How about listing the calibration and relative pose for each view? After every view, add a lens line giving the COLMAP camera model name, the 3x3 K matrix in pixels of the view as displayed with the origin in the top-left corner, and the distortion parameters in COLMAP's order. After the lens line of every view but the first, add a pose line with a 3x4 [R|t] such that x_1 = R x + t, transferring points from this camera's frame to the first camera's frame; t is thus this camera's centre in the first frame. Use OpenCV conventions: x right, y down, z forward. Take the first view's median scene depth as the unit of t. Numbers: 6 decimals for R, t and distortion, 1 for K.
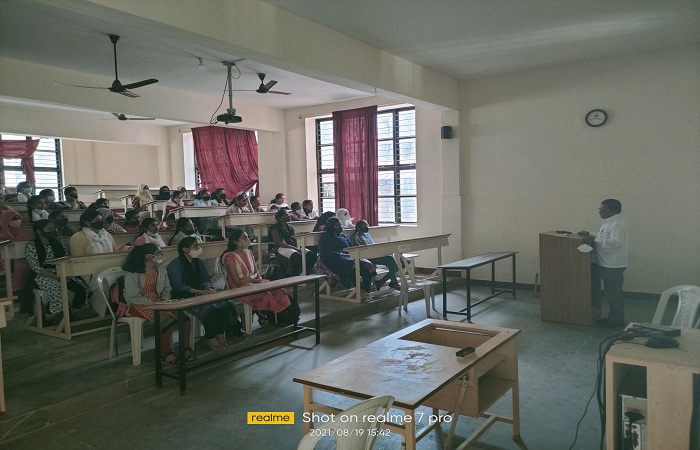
lens RADIAL K [[535.5, 0, 354.6], [0, 535.5, 226.2], [0, 0, 1]] dist [0.071462, -0.010538]
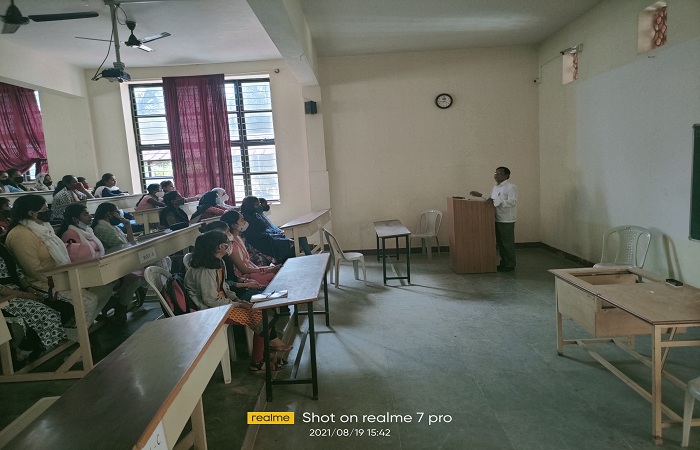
lens RADIAL K [[535.5, 0, 352.6], [0, 535.5, 228.9], [0, 0, 1]] dist [0.071462, -0.010538]
pose [[0.826869, -0.082246, 0.556349, -0.309622], [0.062578, 0.996561, 0.054316, 0.000955], [-0.558903, -0.010097, 0.829172, 0.114099]]
